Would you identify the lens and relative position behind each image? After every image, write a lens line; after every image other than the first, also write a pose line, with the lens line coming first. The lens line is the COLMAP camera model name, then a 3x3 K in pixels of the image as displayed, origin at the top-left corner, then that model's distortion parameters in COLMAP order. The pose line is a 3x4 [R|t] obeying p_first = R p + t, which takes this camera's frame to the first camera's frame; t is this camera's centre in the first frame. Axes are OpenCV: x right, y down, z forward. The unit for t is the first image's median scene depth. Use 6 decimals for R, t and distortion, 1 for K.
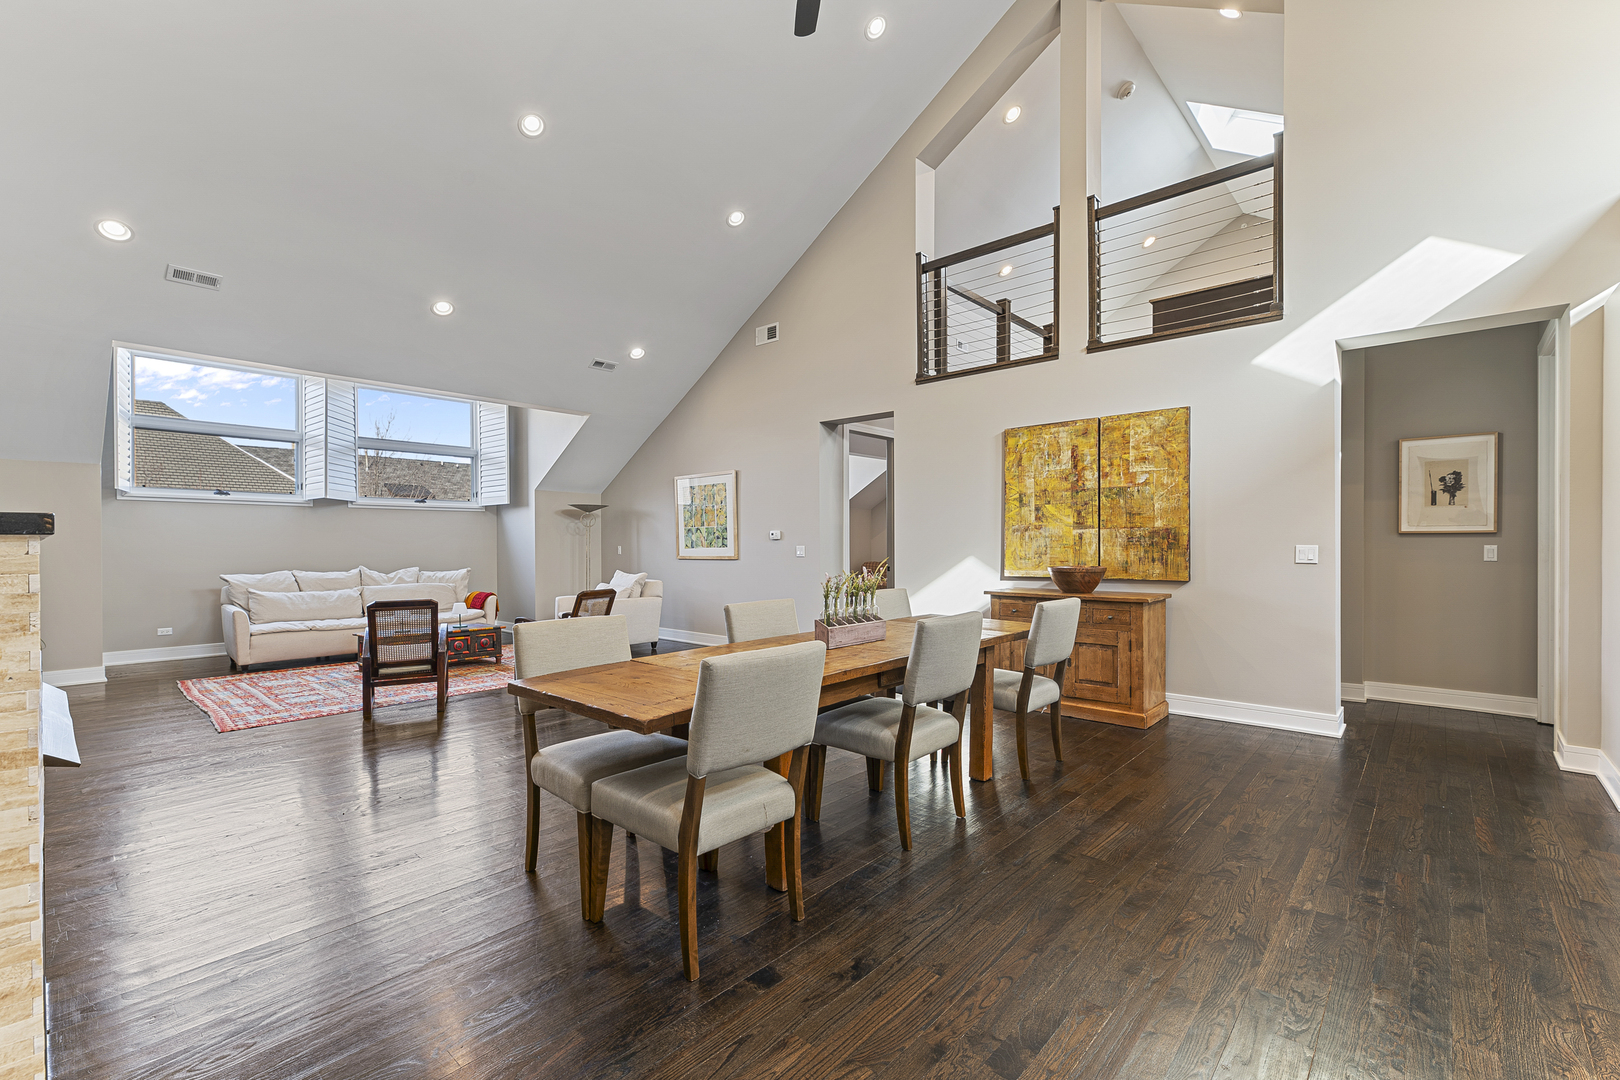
lens RADIAL K [[713.1, 0, 811.8], [0, 713.1, 544.3], [0, 0, 1]] dist [0.000101, -0.000164]
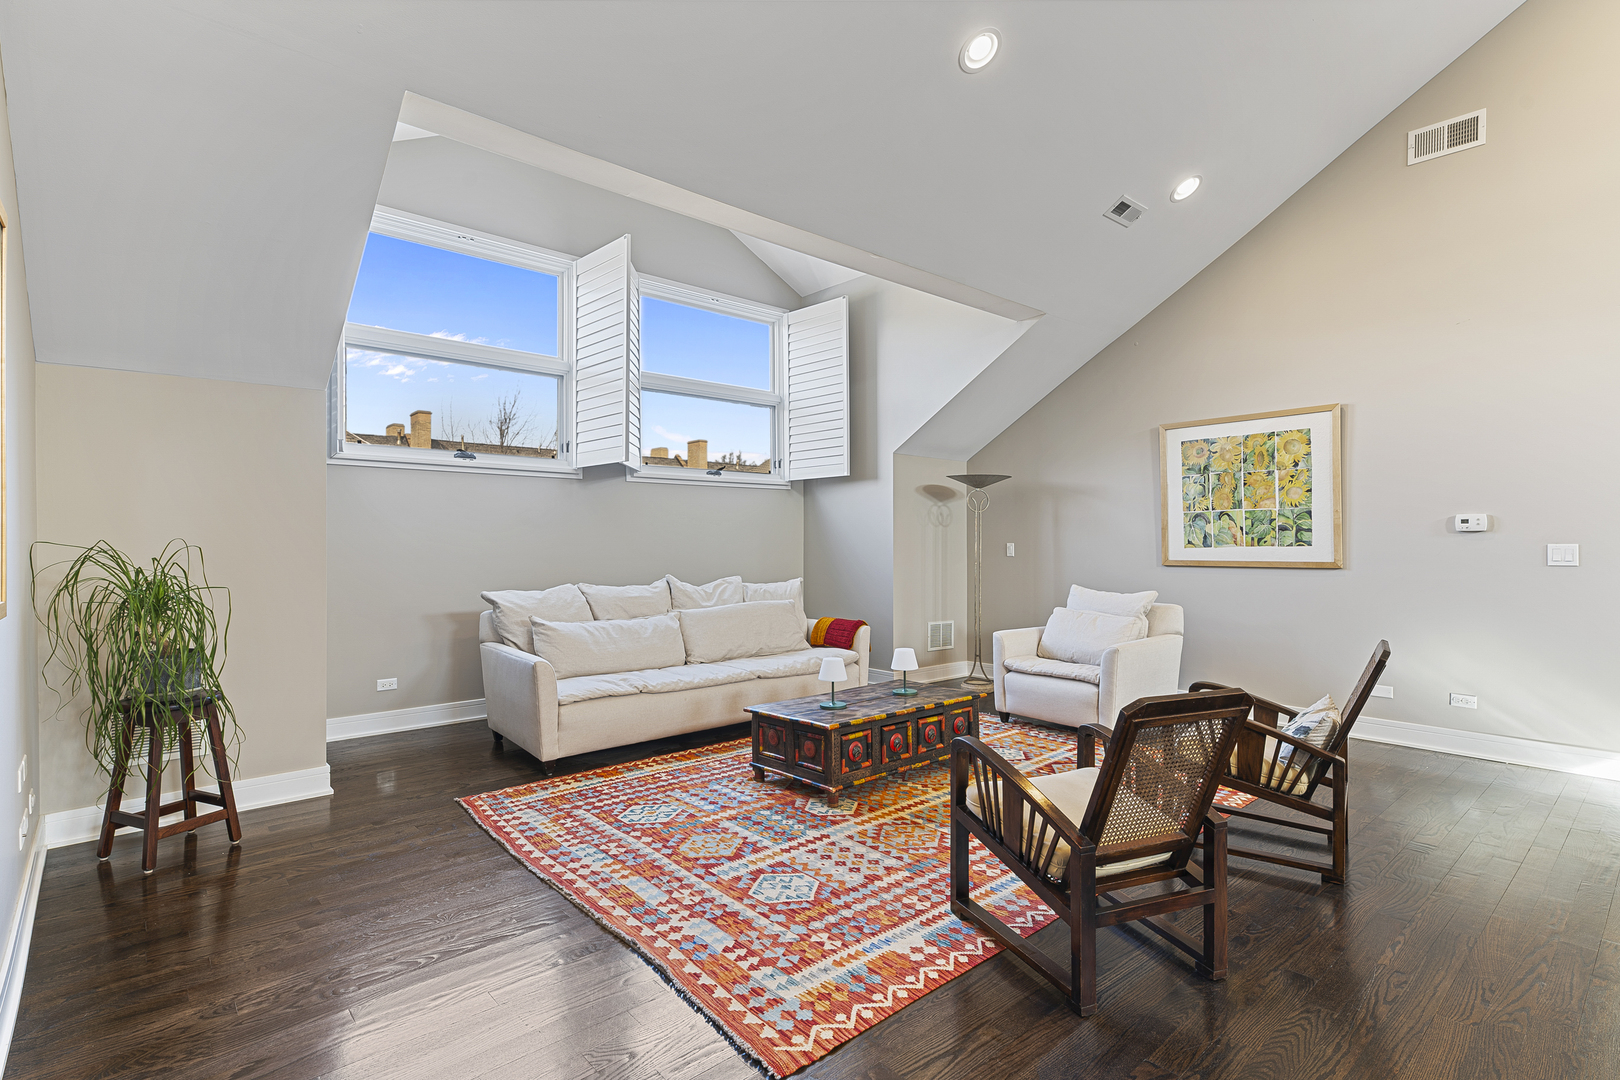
lens RADIAL K [[794.6, 0, 808.8], [0, 794.6, 536.8], [0, 0, 1]] dist [0.002400, 0.000479]
pose [[0.992006, 0.000950, -0.126184, -0.420061], [-0.001599, 0.999986, -0.005044, 0.000849], [0.126178, 0.005206, 0.991994, 0.338381]]
